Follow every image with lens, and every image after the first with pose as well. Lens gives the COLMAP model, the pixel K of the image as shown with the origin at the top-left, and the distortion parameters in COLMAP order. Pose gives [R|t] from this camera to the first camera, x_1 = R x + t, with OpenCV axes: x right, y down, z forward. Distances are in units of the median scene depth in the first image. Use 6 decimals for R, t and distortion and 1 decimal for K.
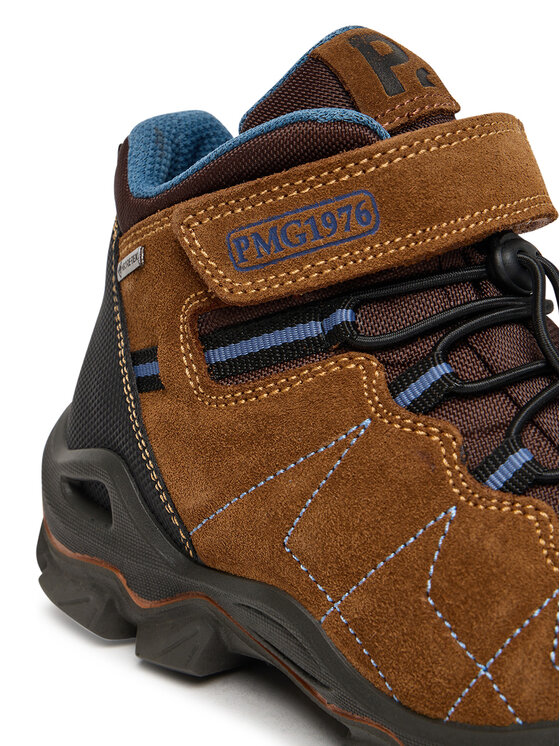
lens RADIAL K [[1726.7, 0, 280.0], [0, 1726.7, 373.0], [0, 0, 1]] dist [-0.346870, 0.287817]
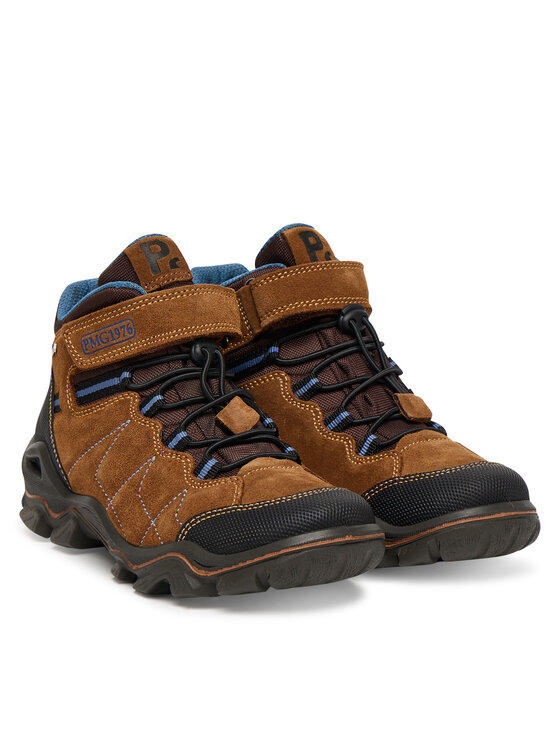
lens RADIAL K [[2984.7, 0, 280.0], [0, 2984.7, 373.0], [0, 0, 1]] dist [-0.128590, -1.191231]
pose [[0.969136, 0.009504, -0.246345, 1.176998], [-0.026643, 0.997442, -0.066331, 0.214239], [0.245085, 0.070847, 0.966910, -2.671473]]
